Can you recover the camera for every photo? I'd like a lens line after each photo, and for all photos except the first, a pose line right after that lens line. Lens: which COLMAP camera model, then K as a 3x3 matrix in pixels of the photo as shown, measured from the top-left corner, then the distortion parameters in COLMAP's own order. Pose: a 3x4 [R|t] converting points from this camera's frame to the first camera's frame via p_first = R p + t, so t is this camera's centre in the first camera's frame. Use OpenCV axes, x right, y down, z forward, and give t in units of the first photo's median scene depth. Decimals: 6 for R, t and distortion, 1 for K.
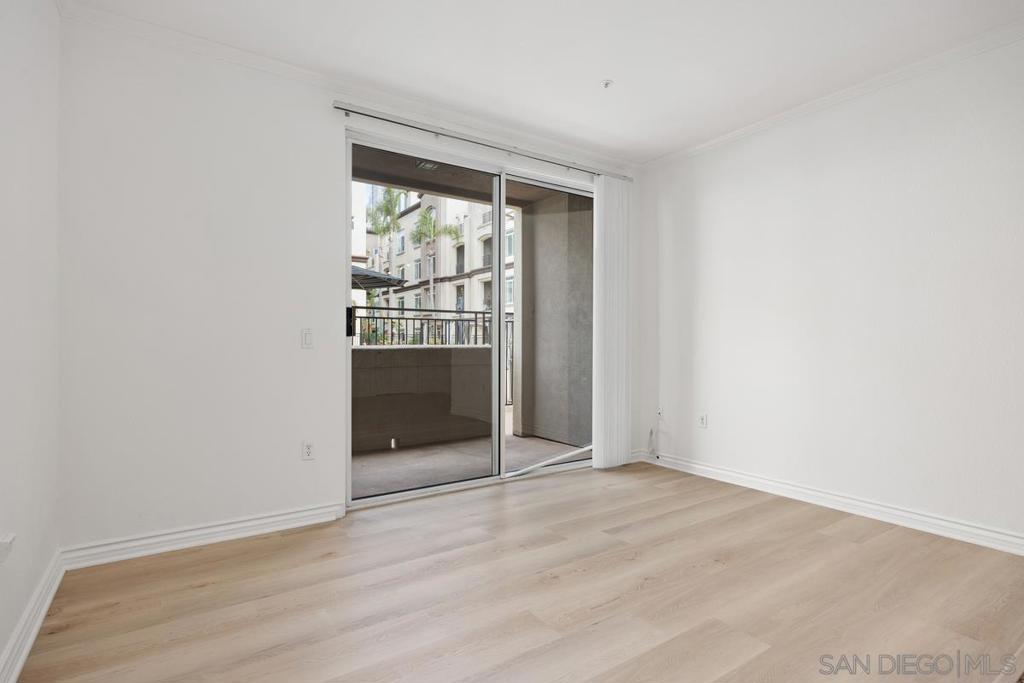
lens RADIAL K [[508.1, 0, 507.3], [0, 508.1, 347.9], [0, 0, 1]] dist [0.009203, -0.000466]
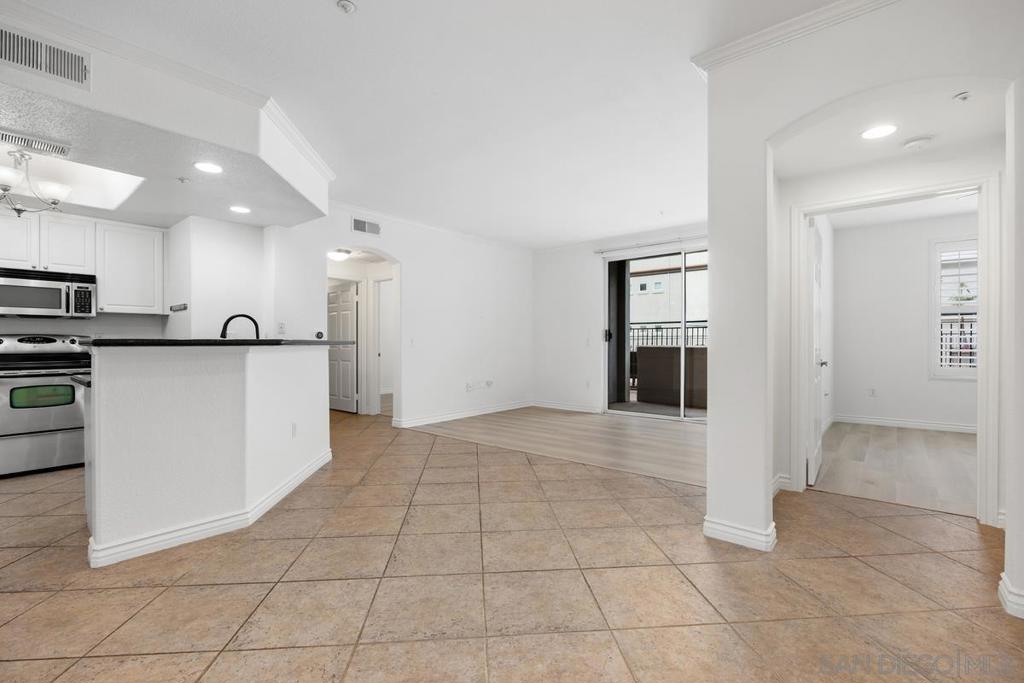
lens RADIAL K [[450.5, 0, 501.0], [0, 450.5, 341.0], [0, 0, 1]] dist [-0.001365, -0.001552]
pose [[0.245759, -0.006576, -0.969309, 1.372471], [-0.006979, 0.999939, -0.008553, -0.001795], [0.969306, 0.008867, 0.245698, -0.017452]]
